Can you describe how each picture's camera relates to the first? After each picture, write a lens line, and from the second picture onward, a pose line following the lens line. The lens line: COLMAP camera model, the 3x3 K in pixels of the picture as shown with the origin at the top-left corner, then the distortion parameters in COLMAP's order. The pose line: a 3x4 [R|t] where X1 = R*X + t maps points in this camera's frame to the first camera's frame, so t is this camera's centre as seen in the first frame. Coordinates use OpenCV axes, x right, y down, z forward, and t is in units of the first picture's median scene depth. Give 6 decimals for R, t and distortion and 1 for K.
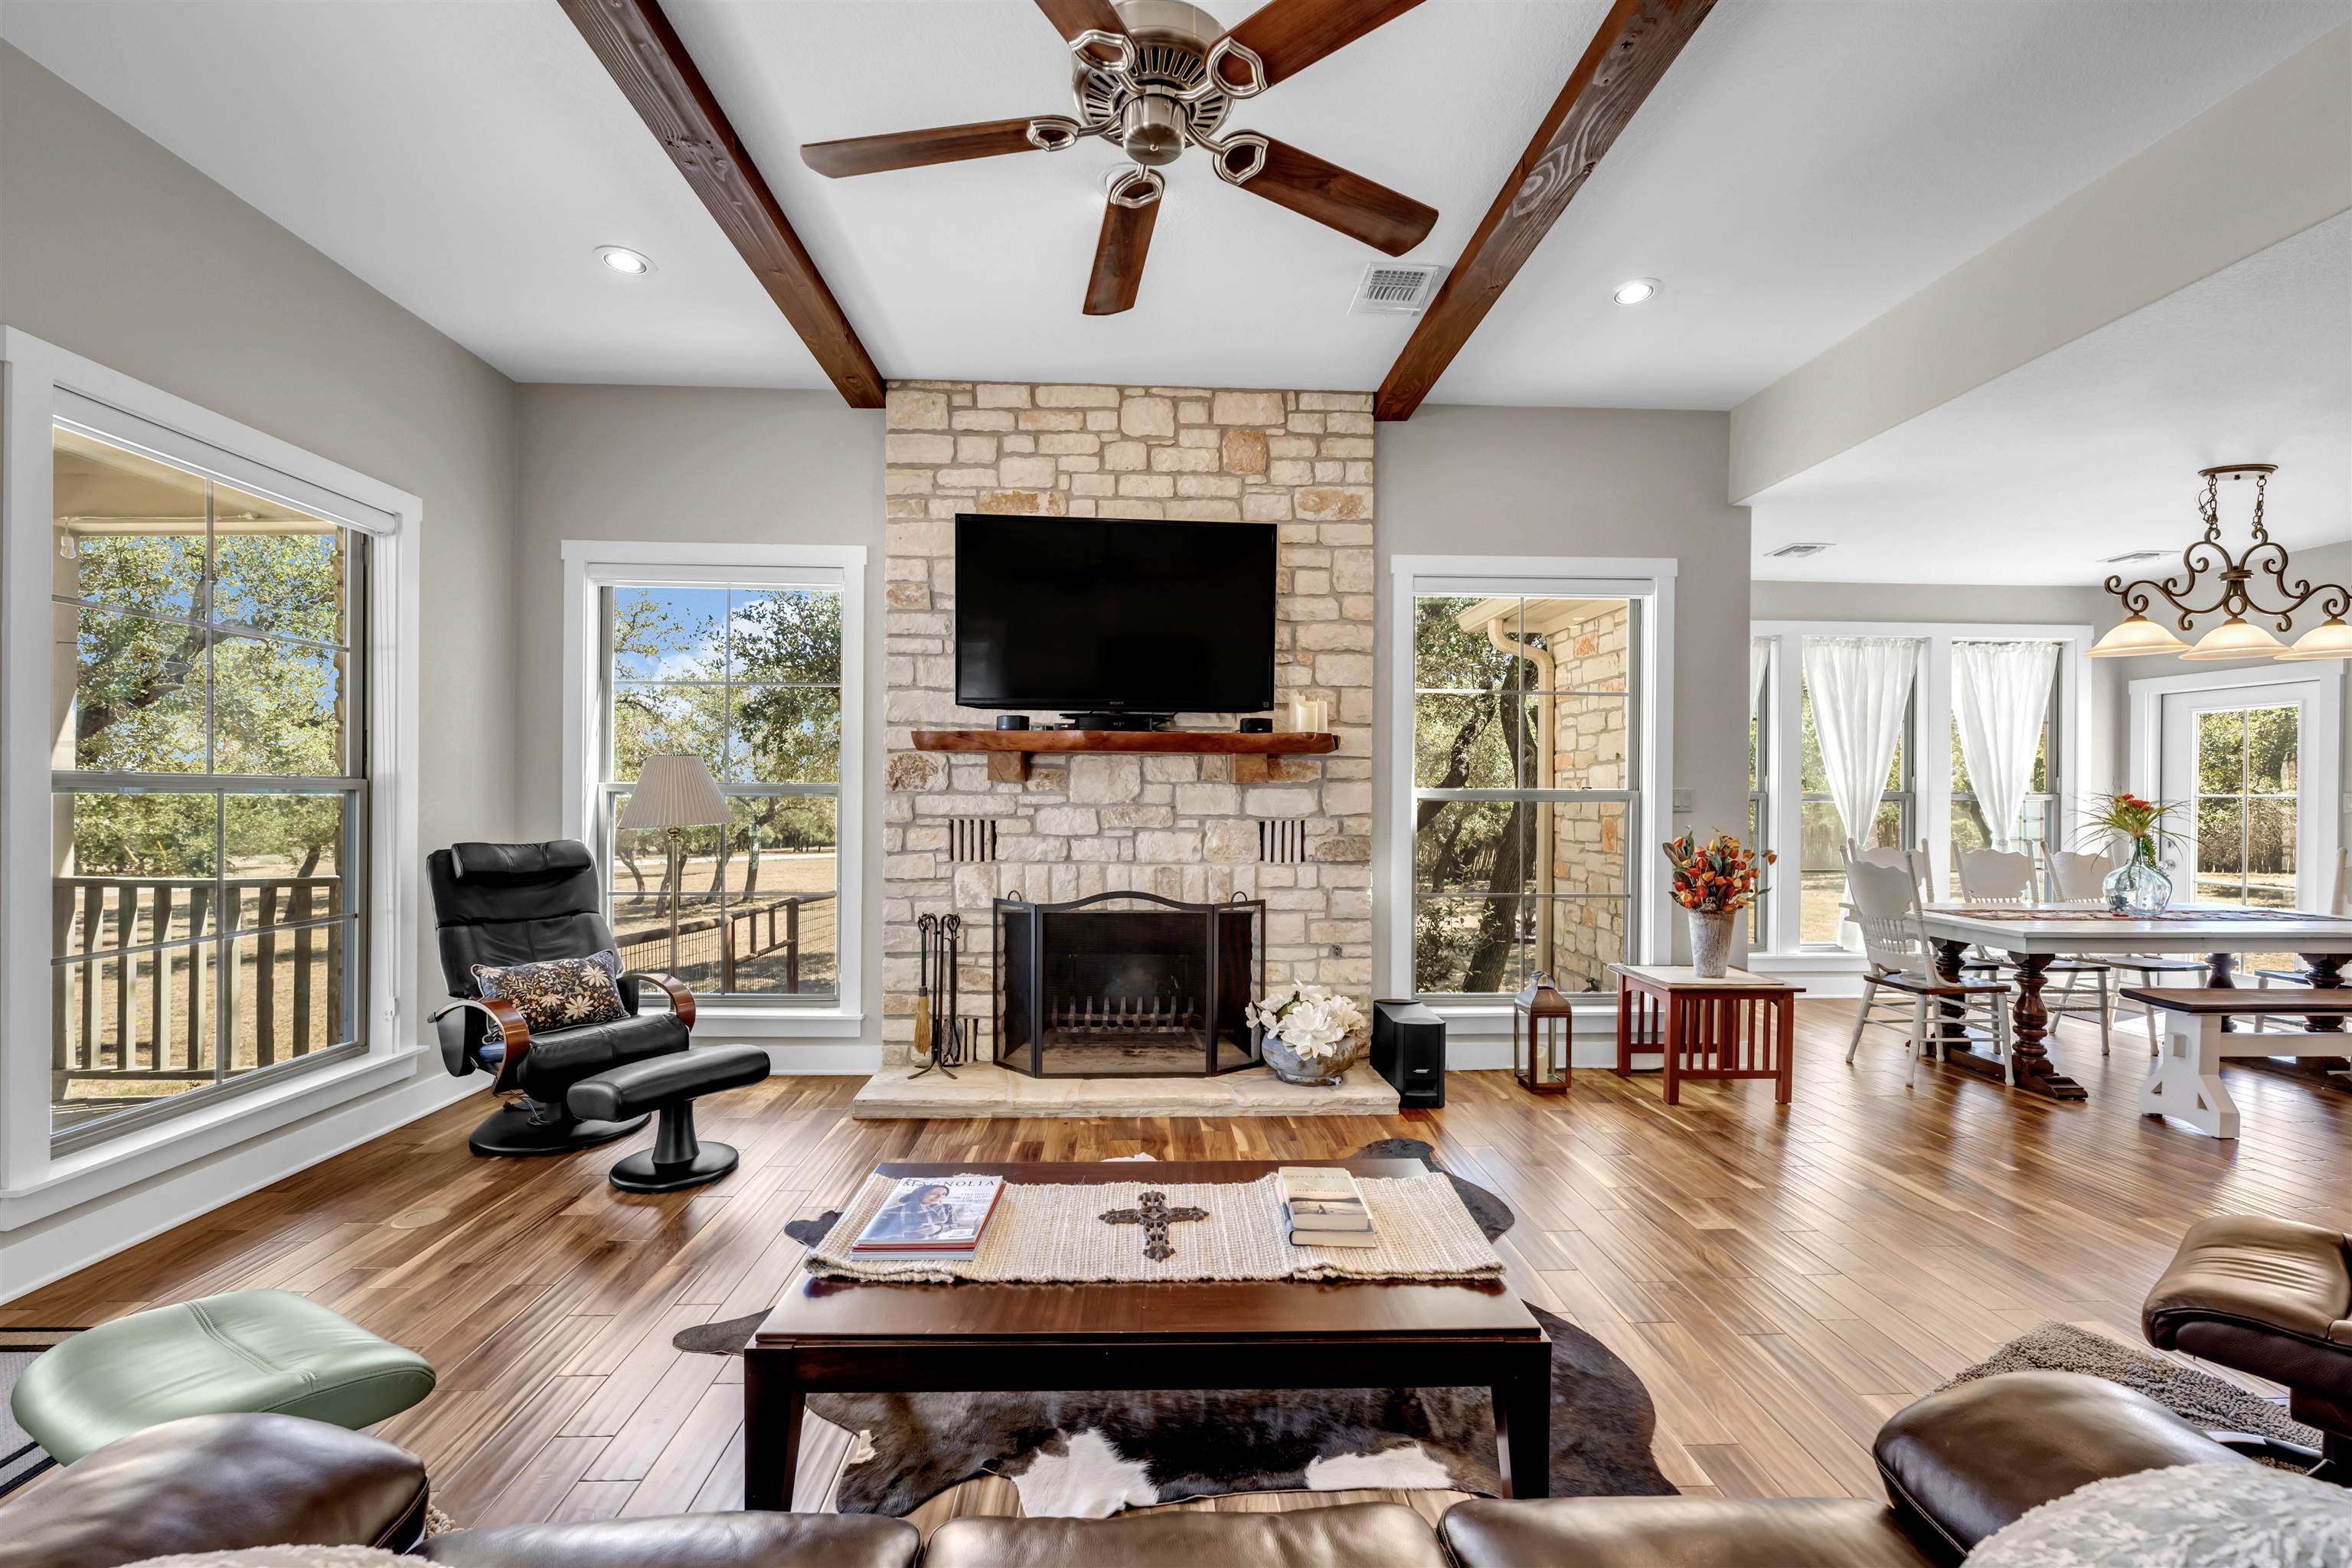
lens RADIAL K [[939.8, 0, 1166.5], [0, 939.8, 787.9], [0, 0, 1]] dist [-0.006689, -0.000236]
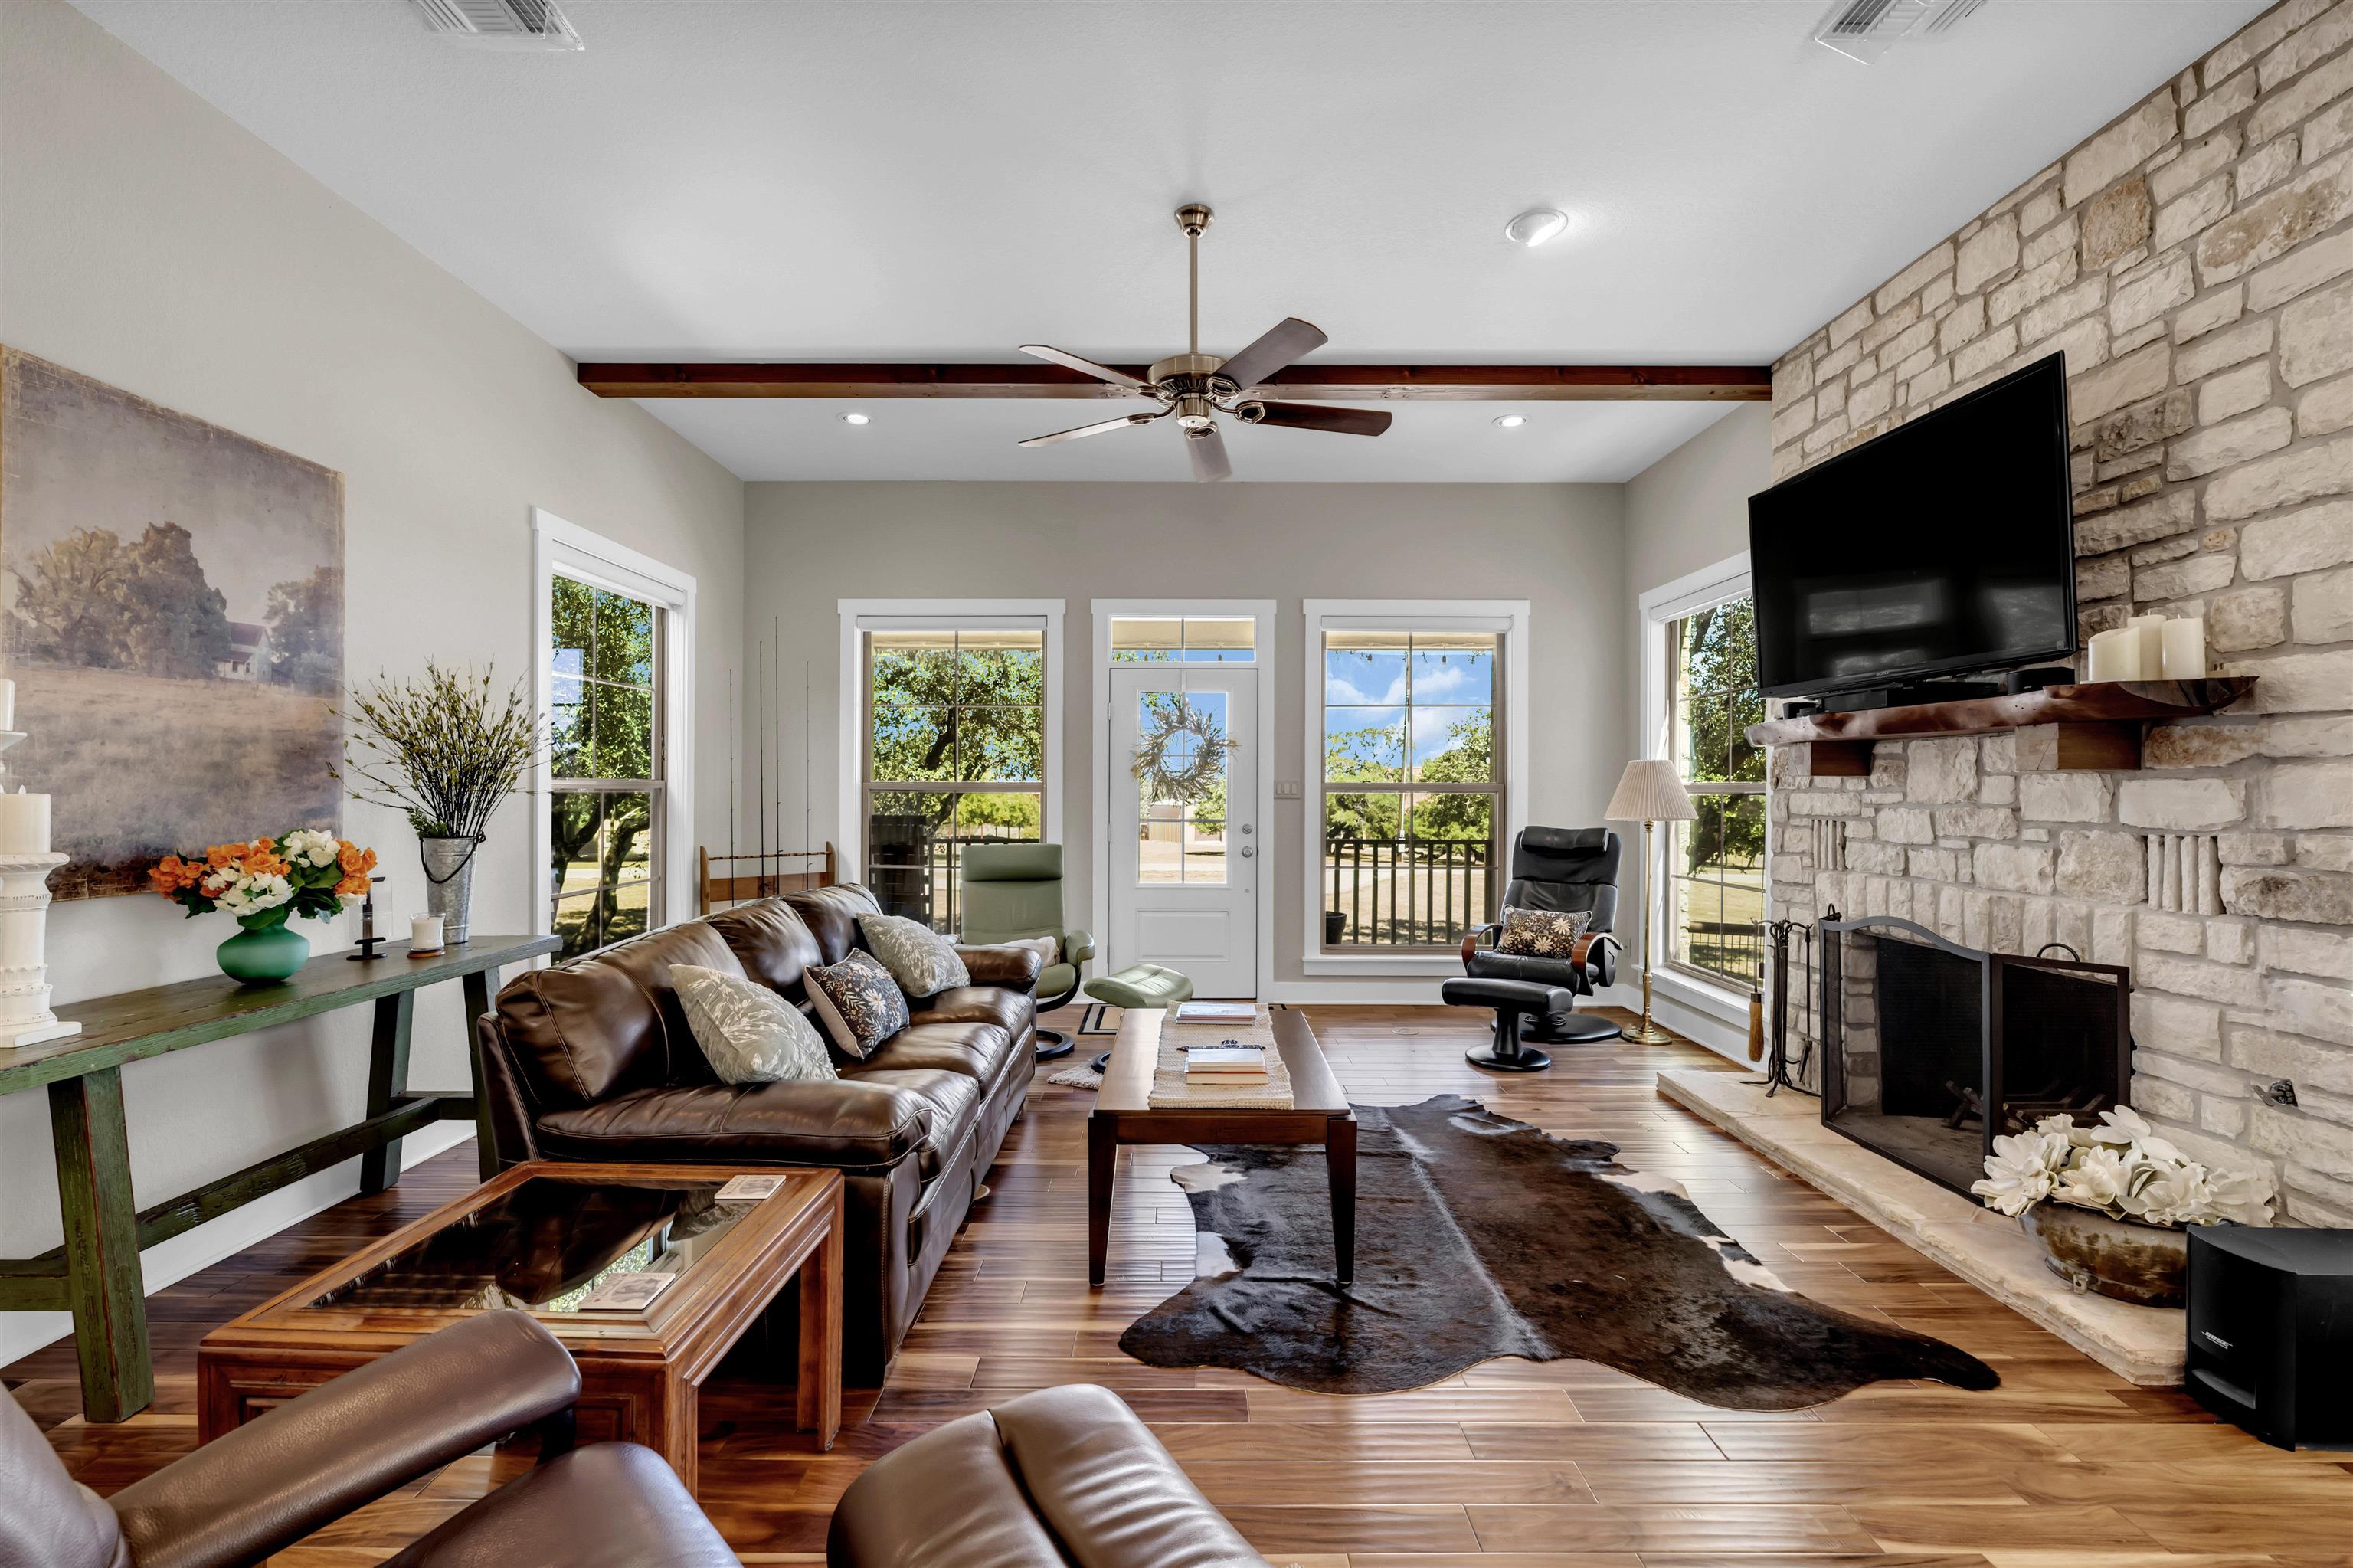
lens RADIAL K [[1010.9, 0, 1222.3], [0, 1010.9, 774.7], [0, 0, 1]] dist [0.001095, -0.000572]
pose [[0.007869, -0.022109, -0.999725, 0.736056], [0.006412, 0.999736, -0.022059, 0.008048], [0.999948, -0.006236, 0.008008, 0.422818]]
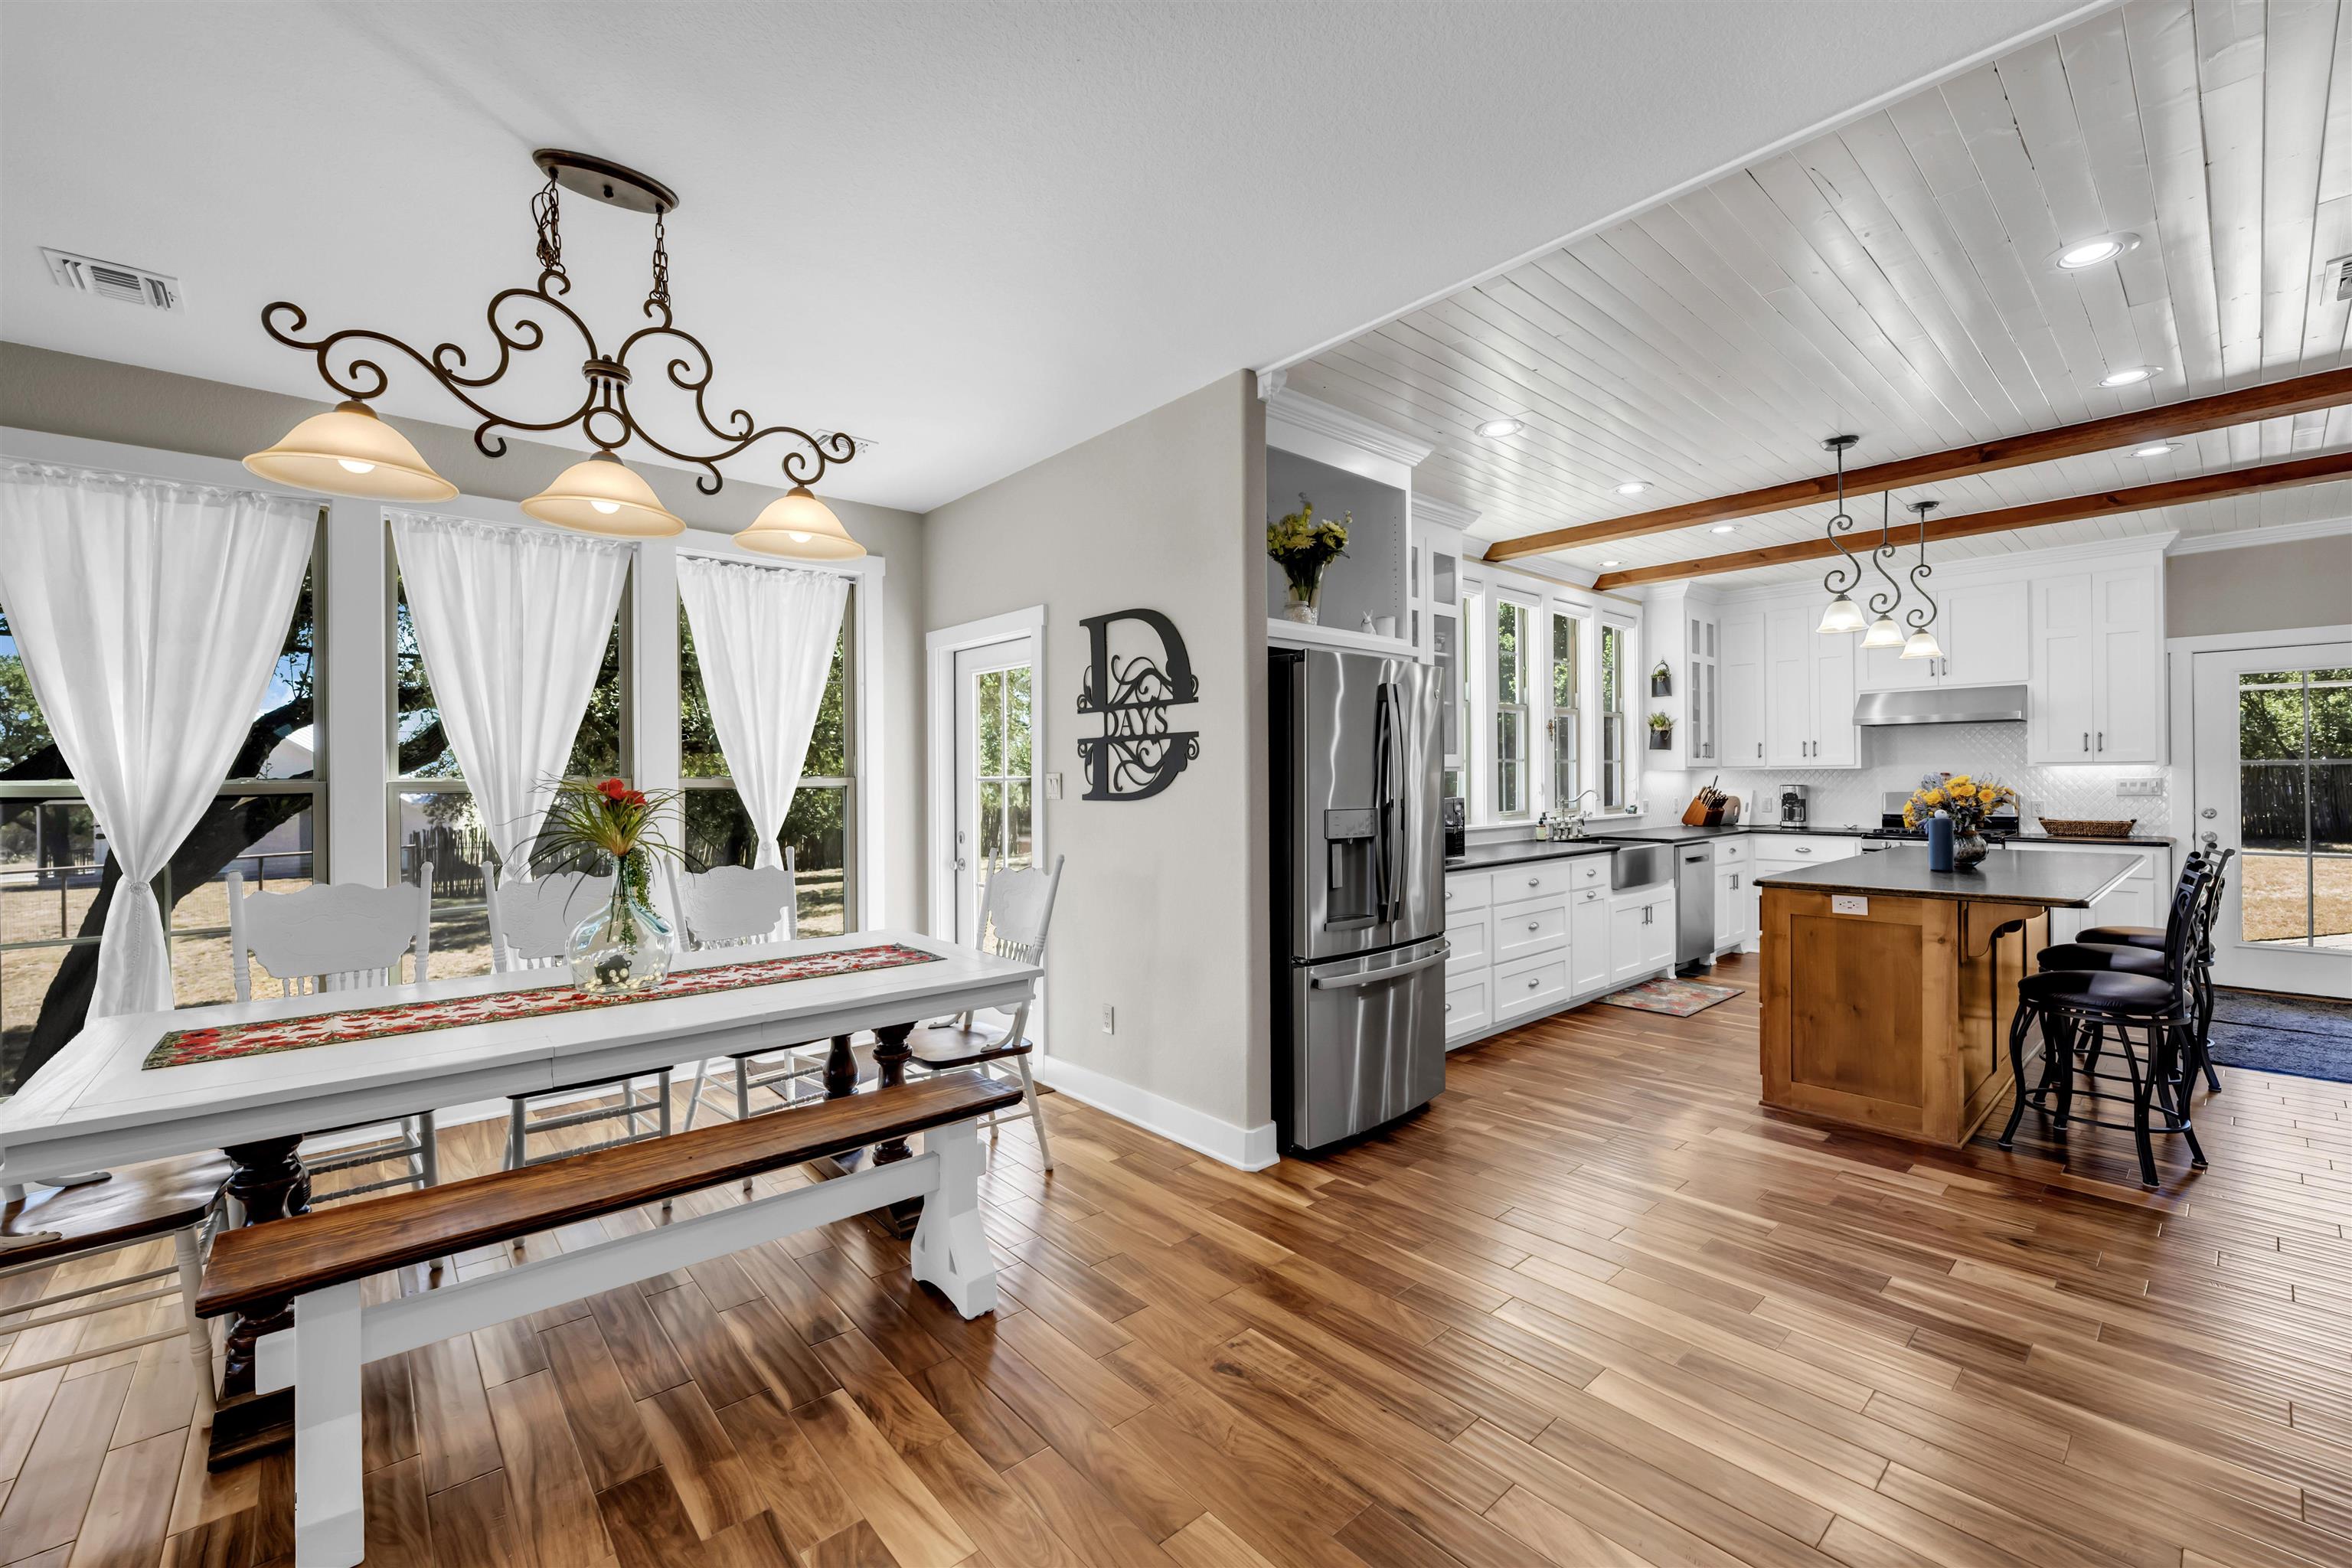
lens RADIAL K [[959.6, 0, 1168.0], [0, 959.6, 773.2], [0, 0, 1]] dist [-0.013190, 0.002132]
pose [[0.779287, -0.008217, 0.626614, 0.976303], [0.007251, 0.999965, 0.004095, 0.002761], [-0.626625, 0.001353, 0.779319, 0.340100]]
